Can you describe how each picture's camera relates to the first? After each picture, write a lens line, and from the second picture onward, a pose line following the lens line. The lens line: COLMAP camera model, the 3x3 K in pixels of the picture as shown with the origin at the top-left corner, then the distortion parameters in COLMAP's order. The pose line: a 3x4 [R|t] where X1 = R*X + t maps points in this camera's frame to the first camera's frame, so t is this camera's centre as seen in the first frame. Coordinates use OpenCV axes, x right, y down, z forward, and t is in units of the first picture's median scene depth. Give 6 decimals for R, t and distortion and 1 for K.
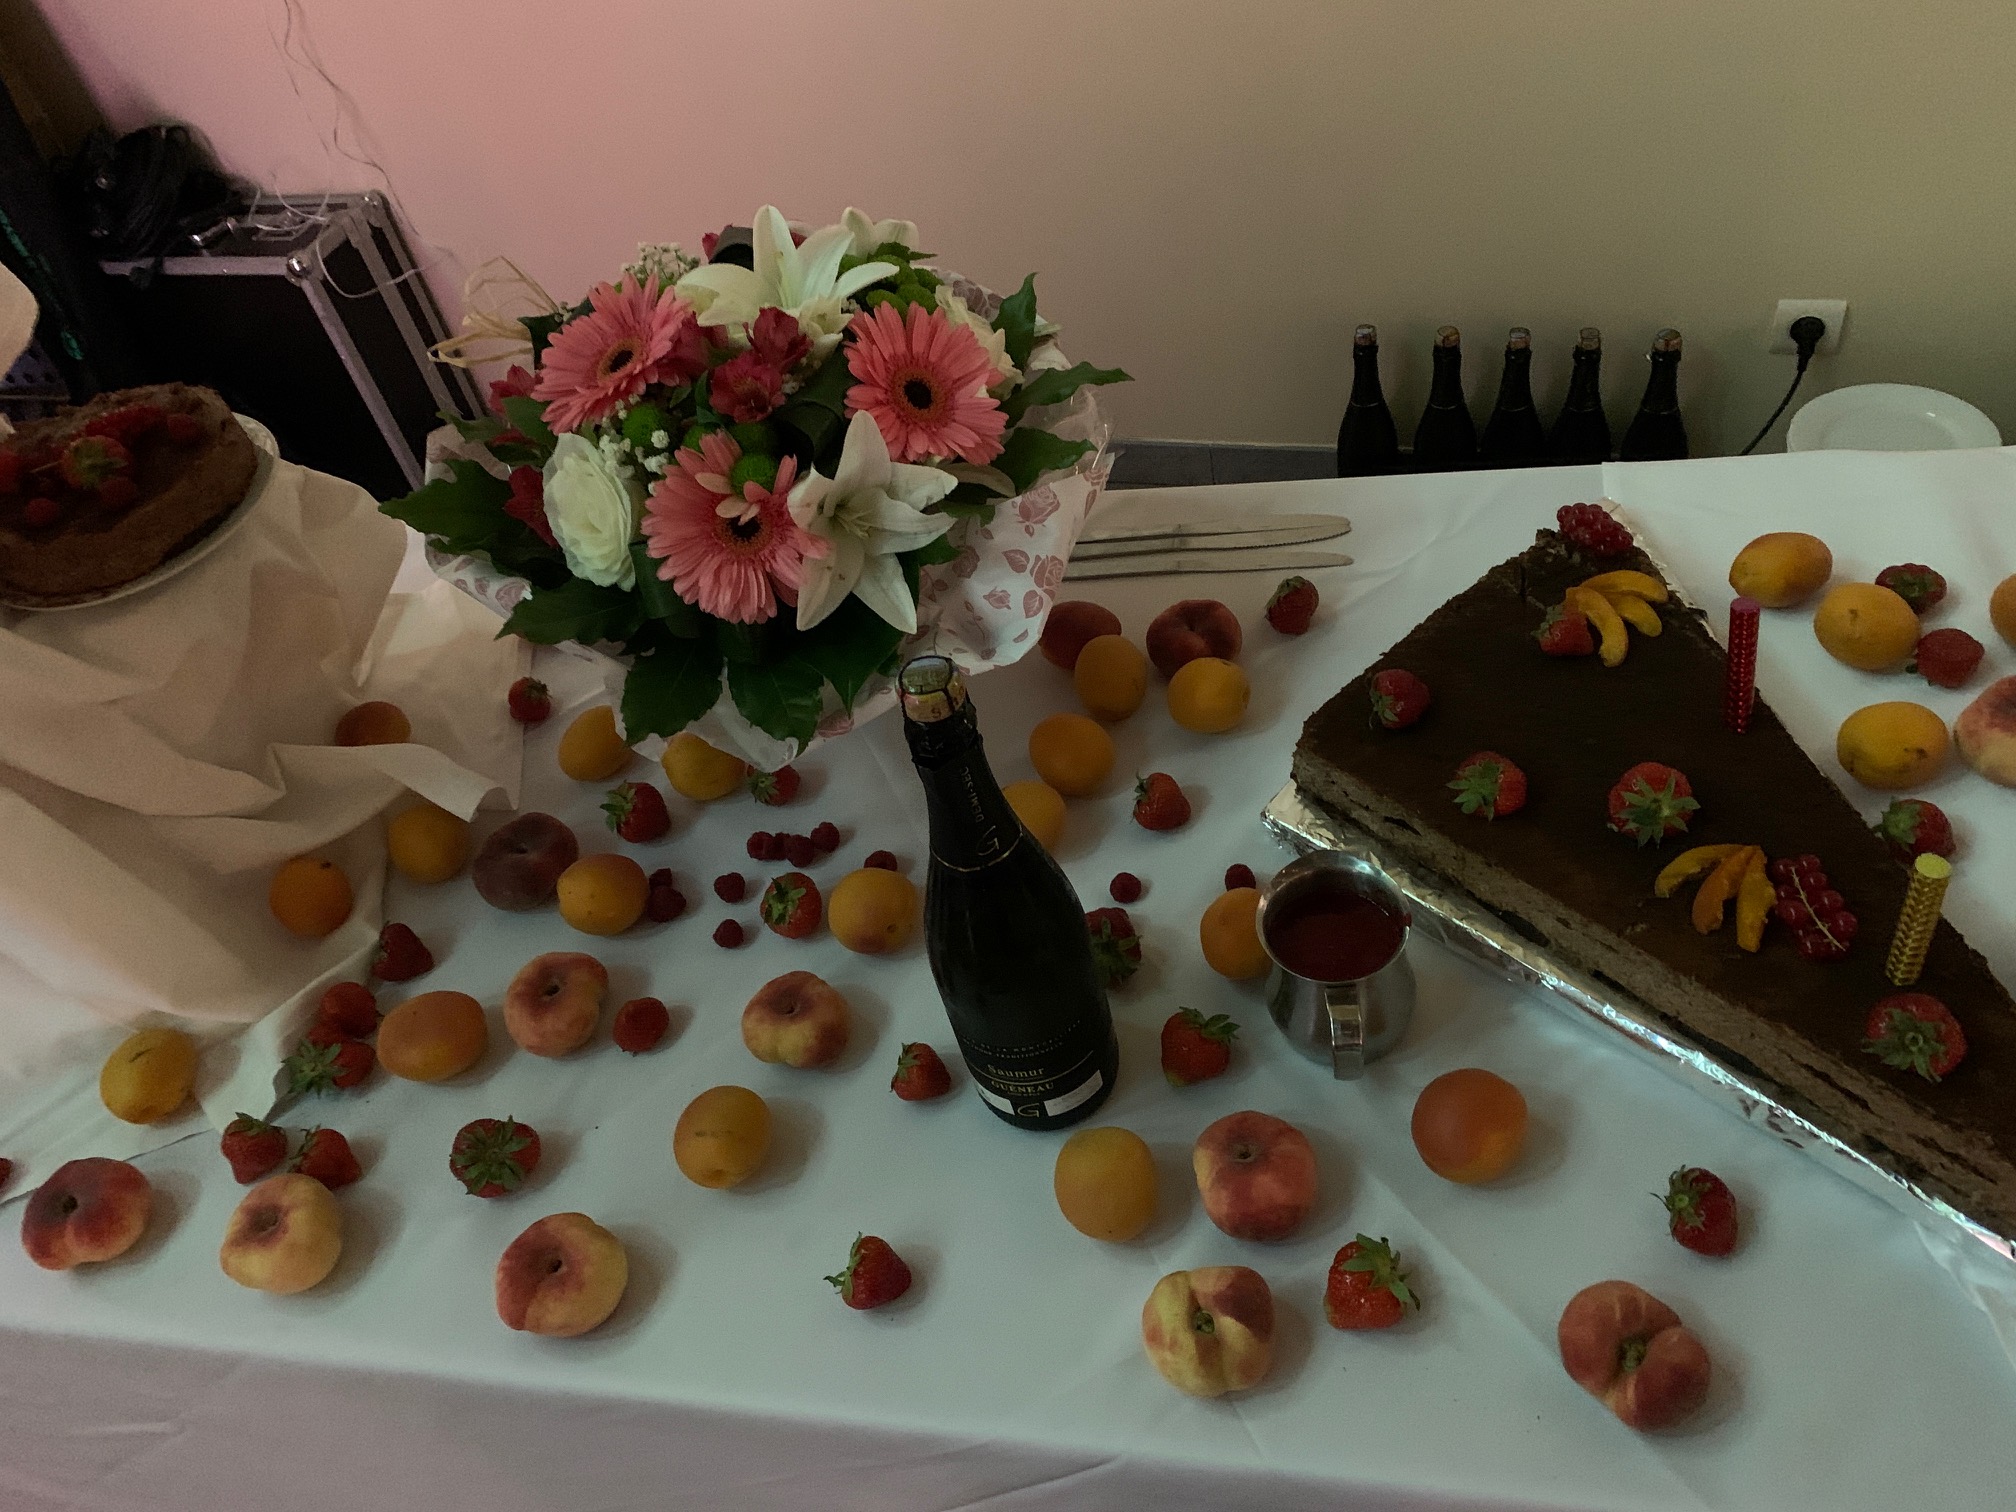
lens RADIAL K [[1496.4, 0, 1052.9], [0, 1496.4, 754.0], [0, 0, 1]] dist [0.032568, -0.012769]
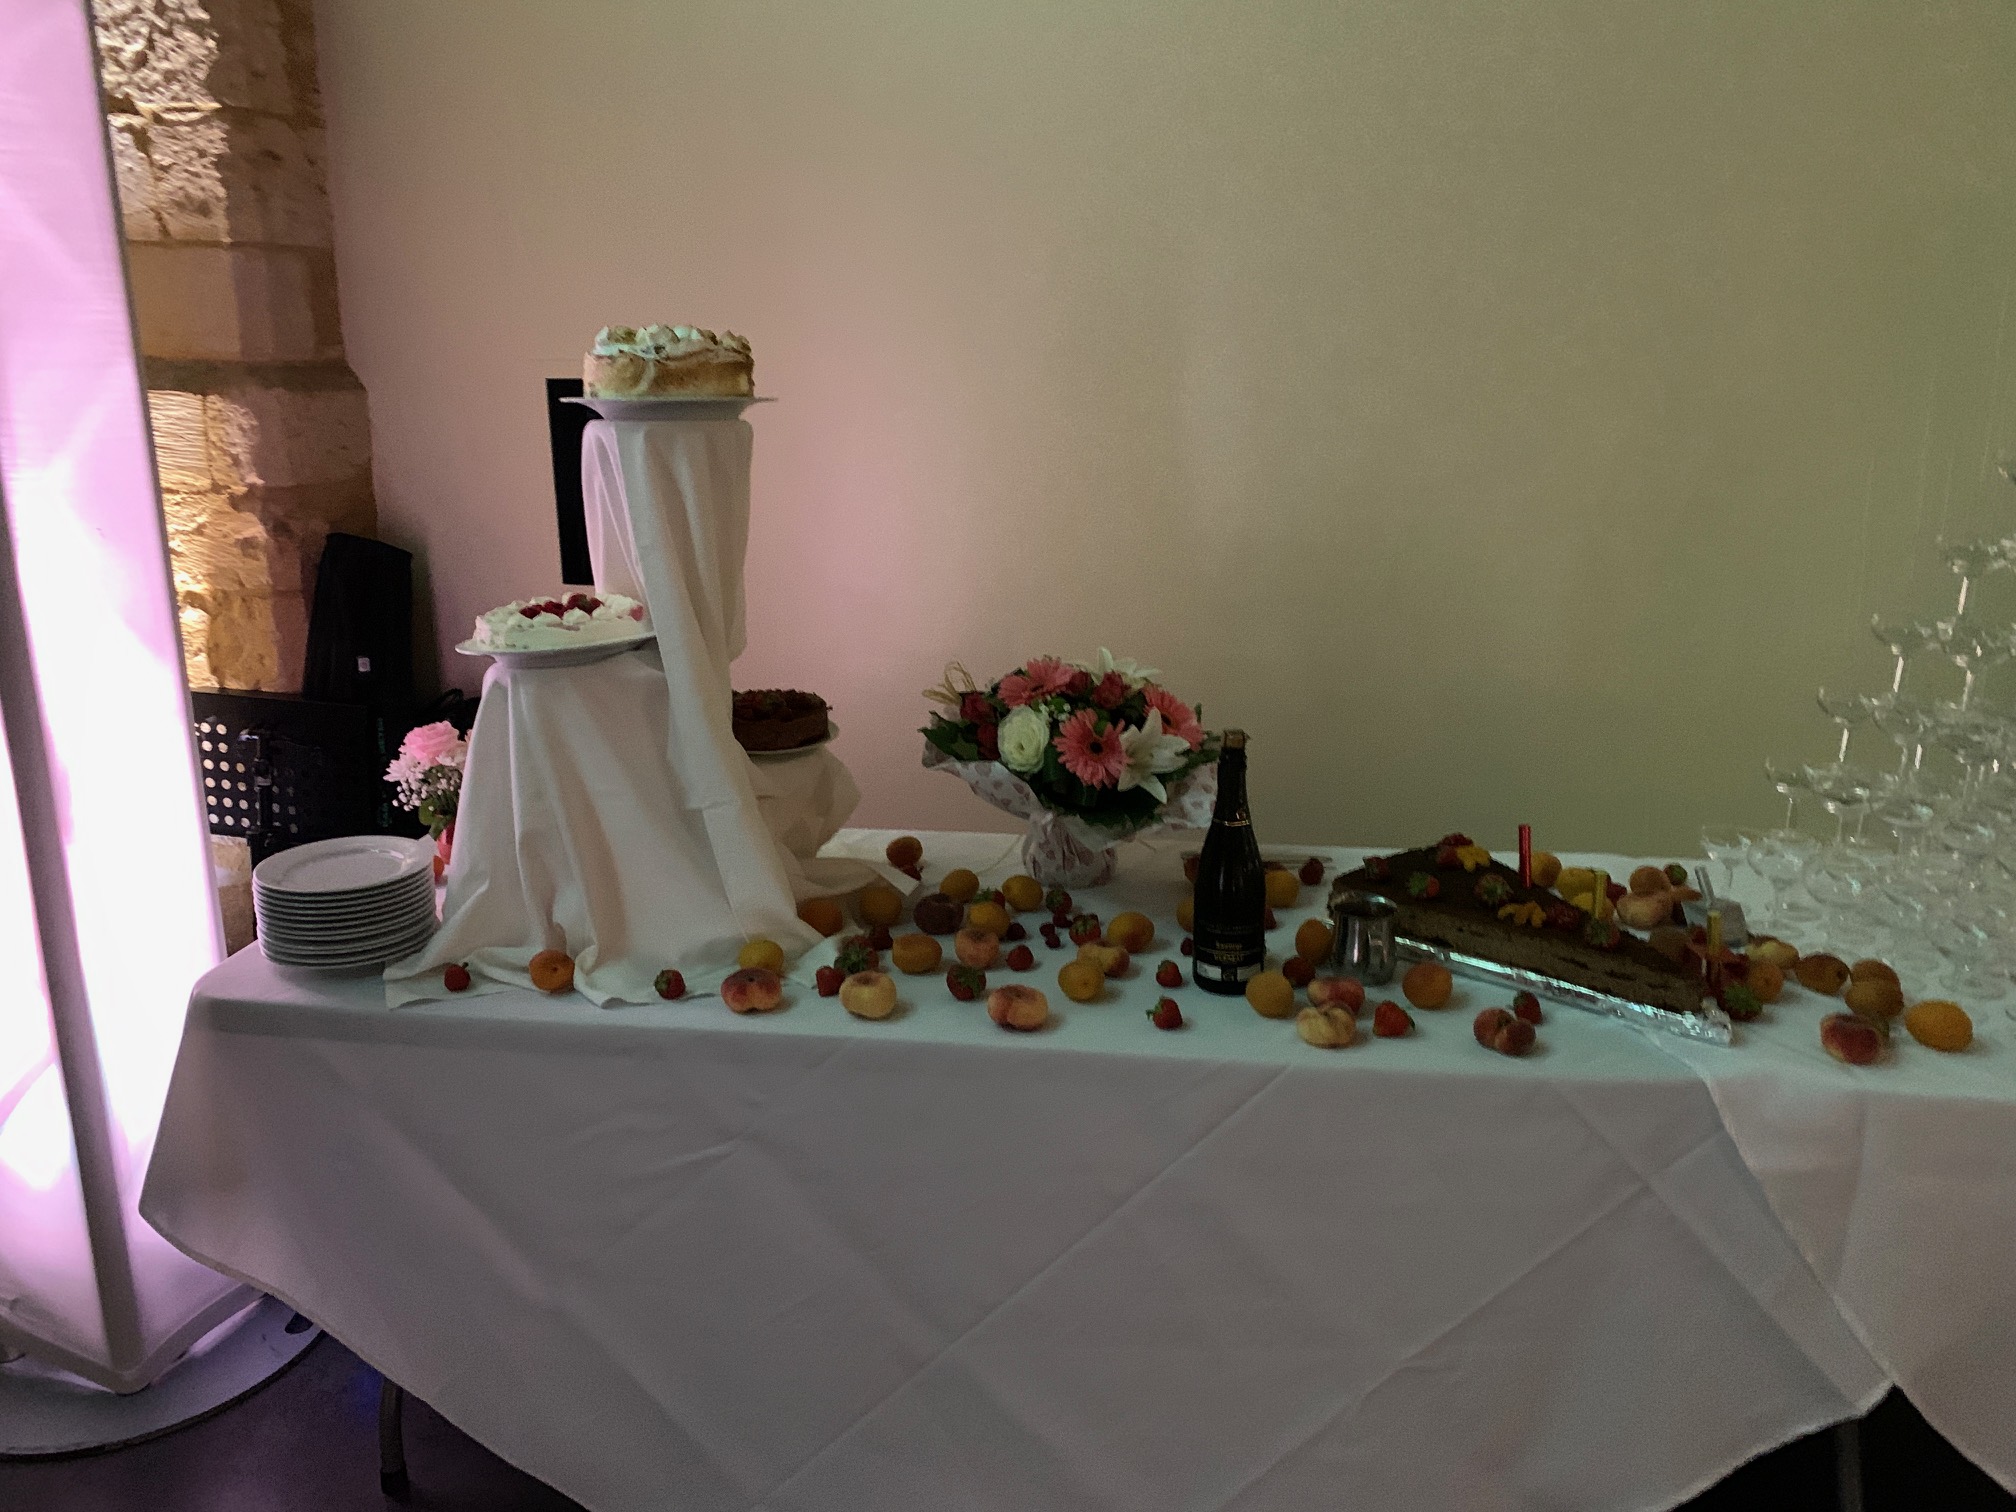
lens RADIAL K [[1496.4, 0, 1052.9], [0, 1496.4, 754.0], [0, 0, 1]] dist [0.032568, -0.012769]
pose [[0.984880, 0.148708, 0.088863, -0.476217], [-0.080206, 0.846094, -0.526965, 1.061838], [-0.153550, 0.511871, 0.845228, -0.901319]]
